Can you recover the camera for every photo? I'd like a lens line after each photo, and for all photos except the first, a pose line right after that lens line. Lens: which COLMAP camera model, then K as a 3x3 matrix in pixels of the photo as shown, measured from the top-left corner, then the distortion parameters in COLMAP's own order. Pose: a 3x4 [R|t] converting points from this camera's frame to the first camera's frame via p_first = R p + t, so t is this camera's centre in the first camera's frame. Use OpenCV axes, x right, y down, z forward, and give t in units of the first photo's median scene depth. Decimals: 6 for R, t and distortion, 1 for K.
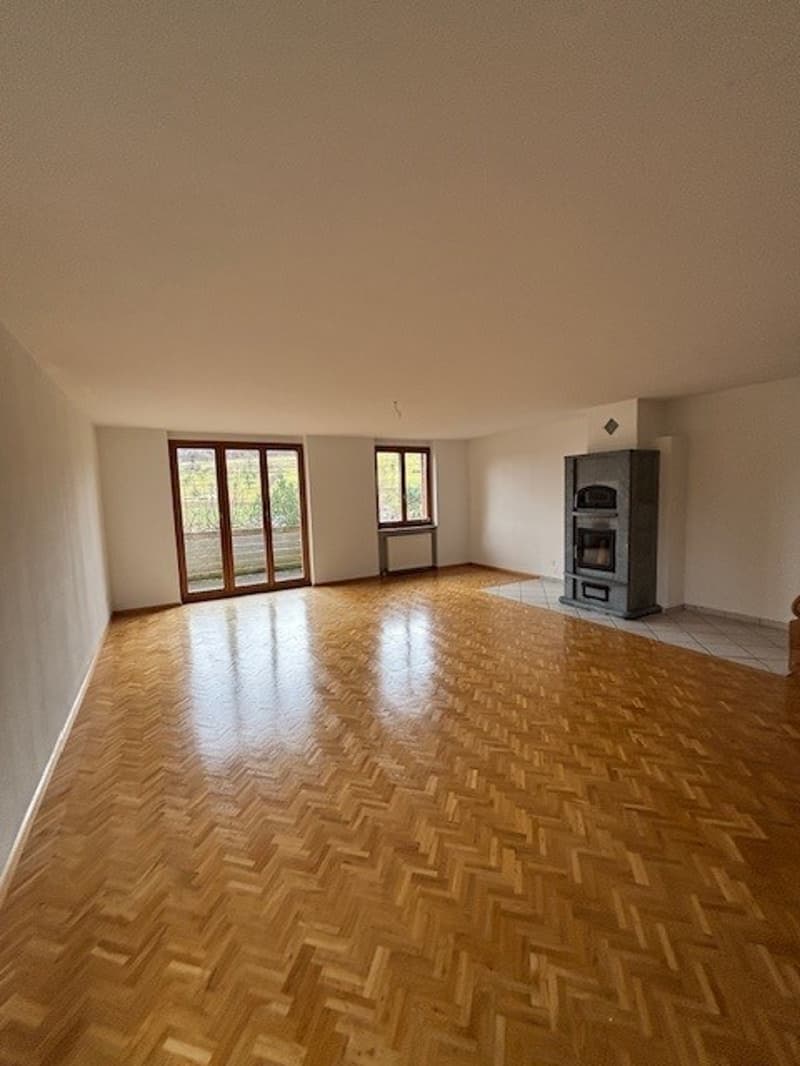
lens RADIAL K [[428.4, 0, 404.2], [0, 428.4, 535.6], [0, 0, 1]] dist [0.001736, -0.003762]
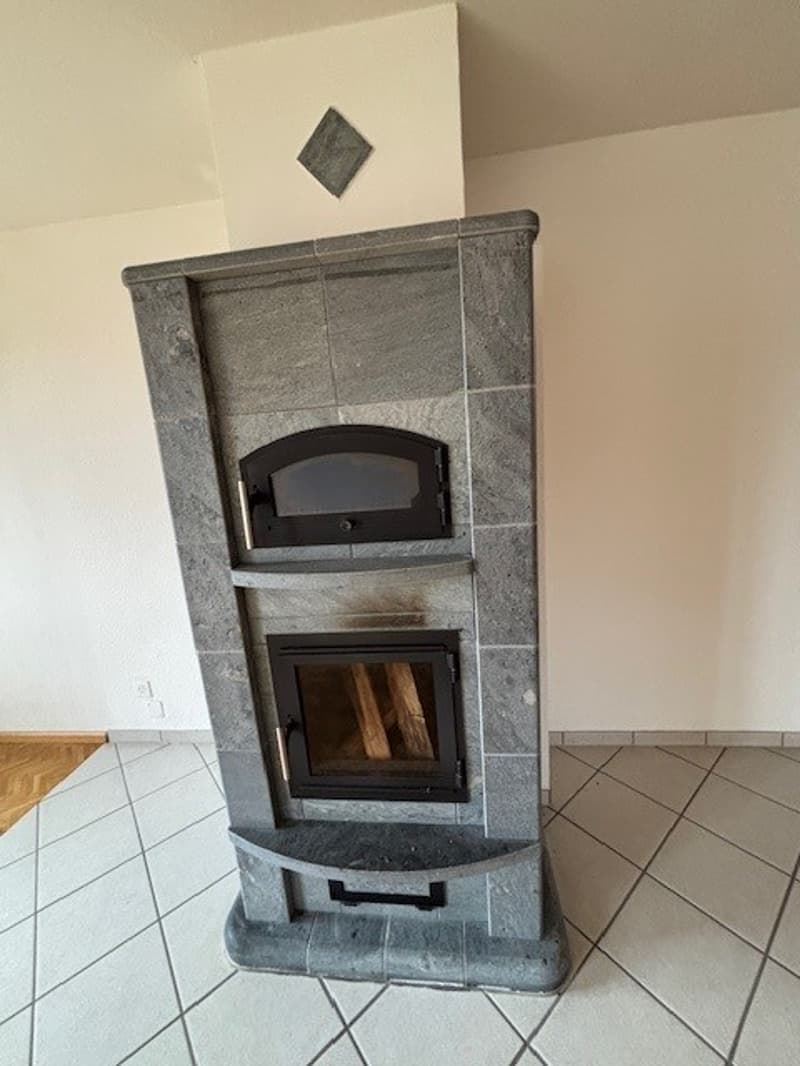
lens RADIAL K [[428.4, 0, 404.2], [0, 428.4, 535.6], [0, 0, 1]] dist [0.001736, -0.003762]
pose [[0.598621, -0.177991, 0.781007, 0.301831], [0.133708, 0.983525, 0.121661, -0.087433], [-0.789794, 0.031598, 0.612558, 0.848203]]
